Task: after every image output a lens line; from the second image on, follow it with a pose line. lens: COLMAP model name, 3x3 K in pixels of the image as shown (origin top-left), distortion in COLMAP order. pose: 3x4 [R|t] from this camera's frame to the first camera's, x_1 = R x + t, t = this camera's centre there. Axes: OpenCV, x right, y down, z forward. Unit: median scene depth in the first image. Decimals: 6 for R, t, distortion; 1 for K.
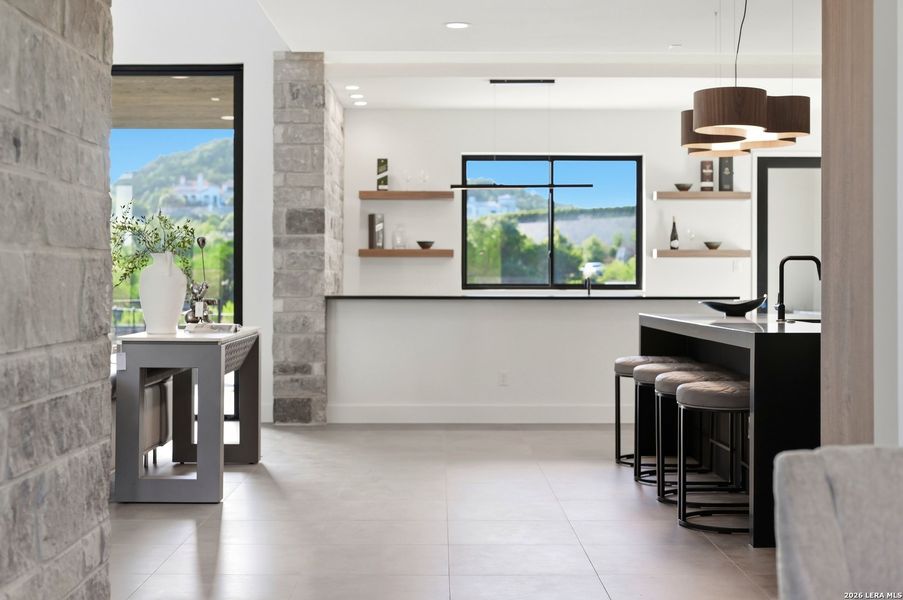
lens RADIAL K [[1325.9, 0, 453.9], [0, 1325.9, 271.3], [0, 0, 1]] dist [-0.032634, 0.000000]
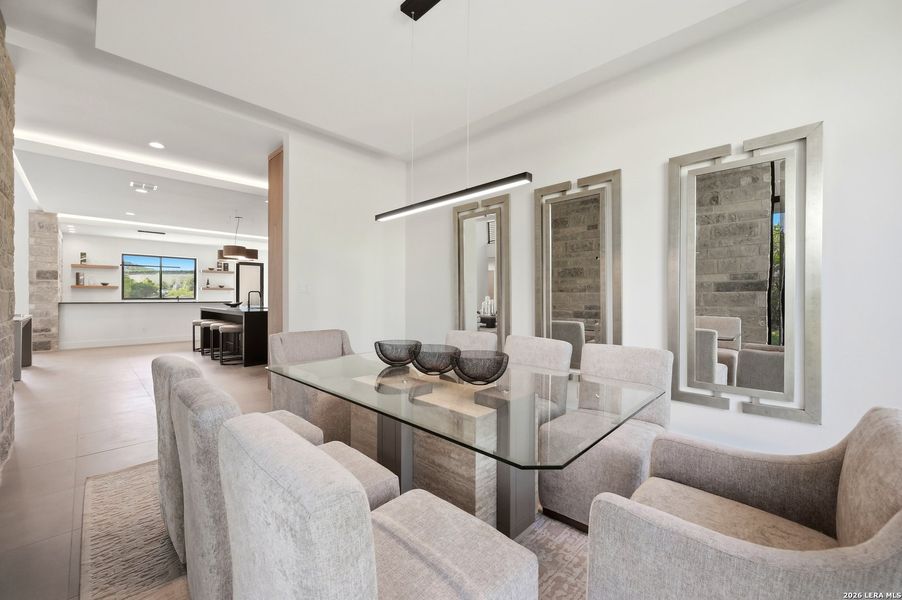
lens RADIAL K [[361.0, 0, 452.5], [0, 361.0, 298.1], [0, 0, 1]] dist [-0.003105, 0.000633]
pose [[0.708470, -0.001524, 0.705739, -0.044568], [-0.007516, 0.999925, 0.009705, -0.004038], [-0.705701, -0.012180, 0.708405, -0.089506]]
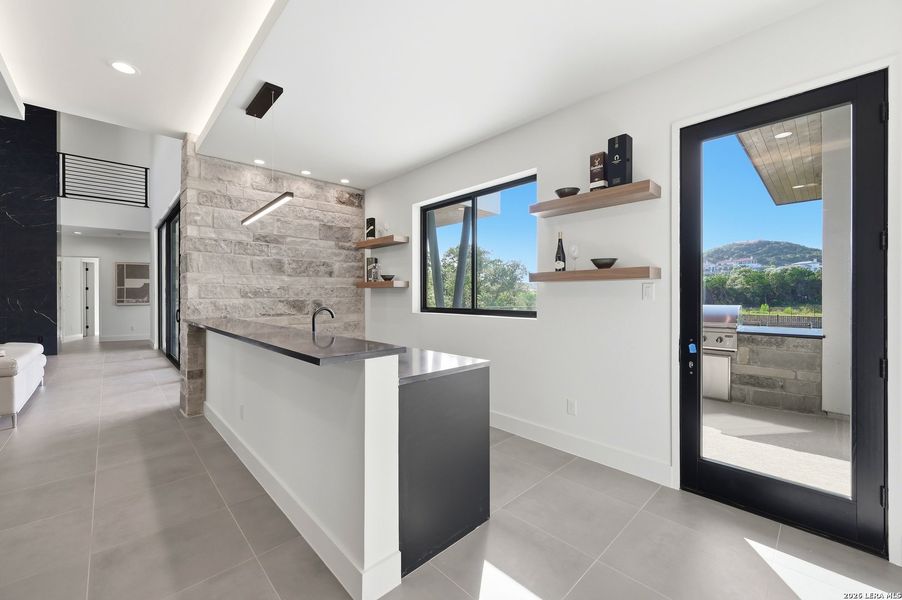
lens RADIAL K [[361.0, 0, 453.3], [0, 361.0, 294.2], [0, 0, 1]] dist [-0.003105, 0.000633]
pose [[0.684949, -0.007631, -0.728551, 0.334951], [0.009387, 0.999955, -0.001648, -0.002780], [0.728531, -0.005710, 0.684989, 0.930715]]
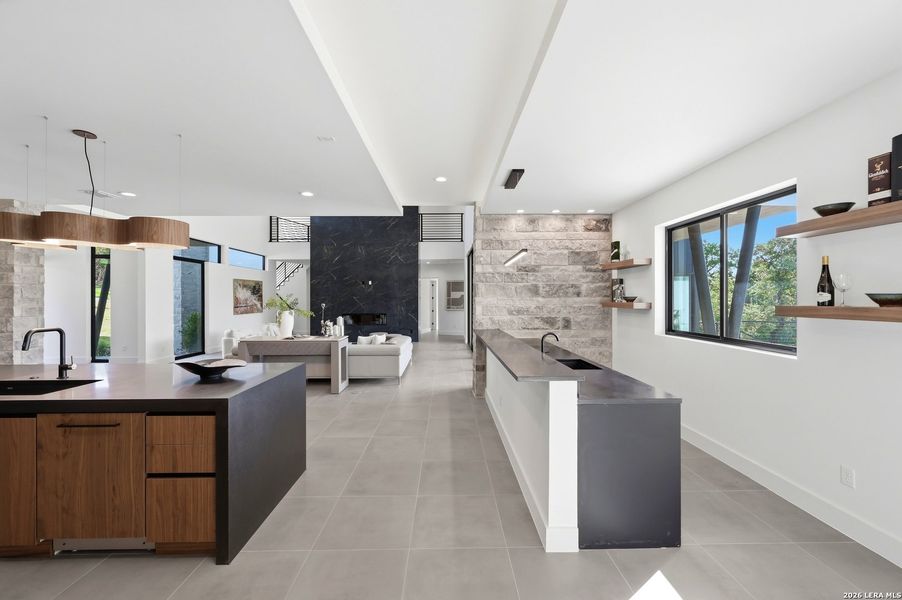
lens RADIAL K [[361.0, 0, 454.8], [0, 361.0, 296.9], [0, 0, 1]] dist [-0.003105, 0.000633]
pose [[0.012590, -0.005122, -0.999908, 0.409311], [0.004114, 0.999979, -0.005071, -0.024196], [0.999912, -0.004050, 0.012611, 0.945785]]
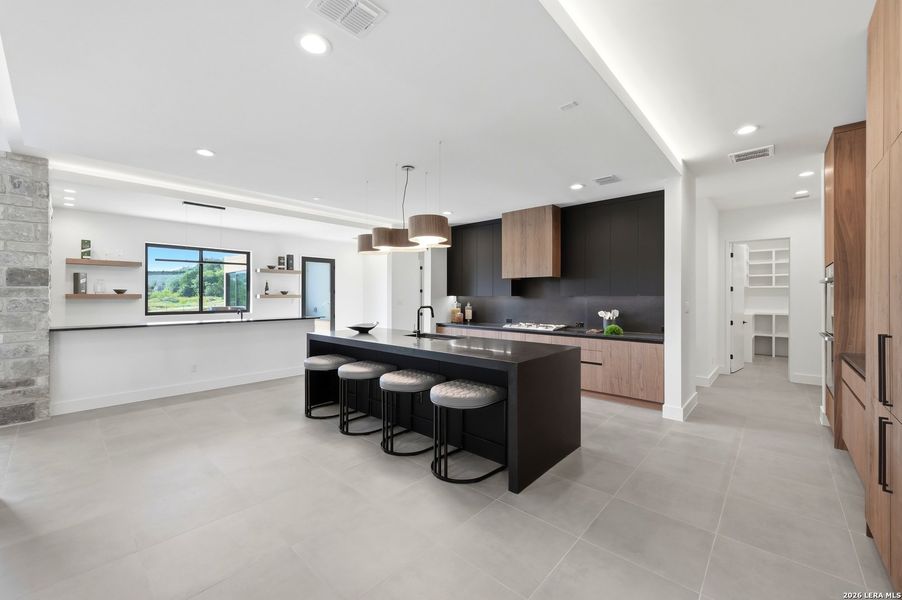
lens RADIAL K [[361.0, 0, 451.4], [0, 361.0, 295.7], [0, 0, 1]] dist [-0.003105, 0.000633]
pose [[0.681038, -0.000166, 0.732248, -0.084146], [-0.002859, 0.999992, 0.002885, -0.019969], [-0.732242, -0.004059, 0.681032, 0.404474]]
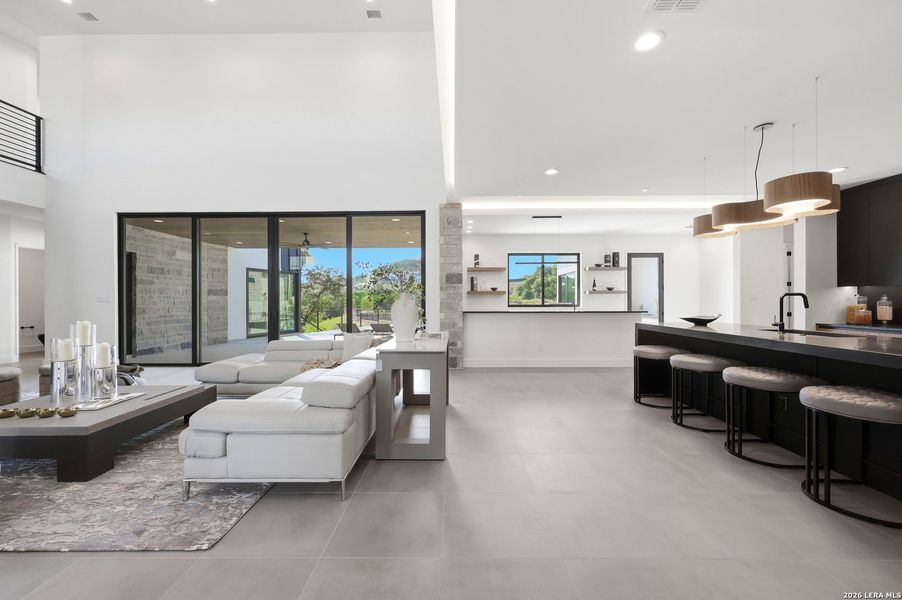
lens RADIAL K [[361.0, 0, 449.8], [0, 361.0, 299.1], [0, 0, 1]] dist [-0.003105, 0.000633]
pose [[0.999754, -0.003806, -0.021850, -0.103884], [0.003877, 0.999987, 0.003244, -0.004760], [0.021838, -0.003328, 0.999756, 0.377288]]
